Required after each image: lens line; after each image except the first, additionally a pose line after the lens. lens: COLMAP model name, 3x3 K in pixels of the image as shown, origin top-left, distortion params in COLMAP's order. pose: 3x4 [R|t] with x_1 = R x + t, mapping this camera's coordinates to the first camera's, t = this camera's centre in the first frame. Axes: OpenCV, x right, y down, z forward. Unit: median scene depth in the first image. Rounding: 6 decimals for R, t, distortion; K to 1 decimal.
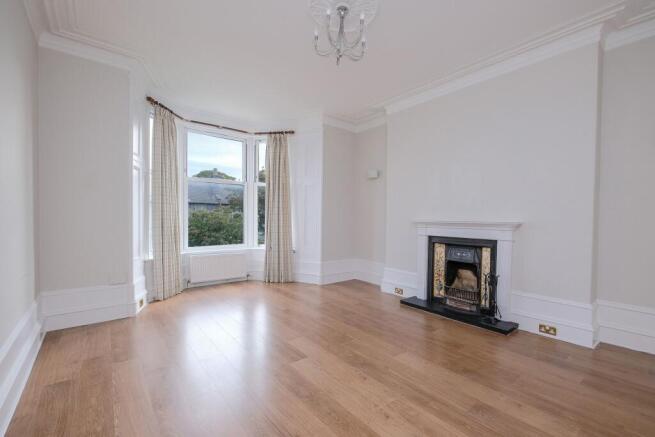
lens RADIAL K [[284.0, 0, 330.6], [0, 284.0, 221.7], [0, 0, 1]] dist [0.002687, 0.000048]
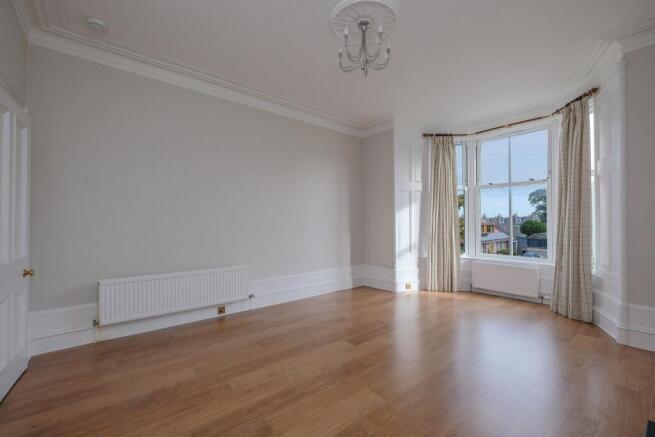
lens RADIAL K [[284.0, 0, 330.8], [0, 284.0, 222.1], [0, 0, 1]] dist [0.002687, 0.000048]
pose [[0.029874, -0.020937, -0.999334, 0.536848], [-0.013331, 0.999683, -0.021343, 0.004790], [0.999465, 0.013960, 0.029586, 0.435421]]
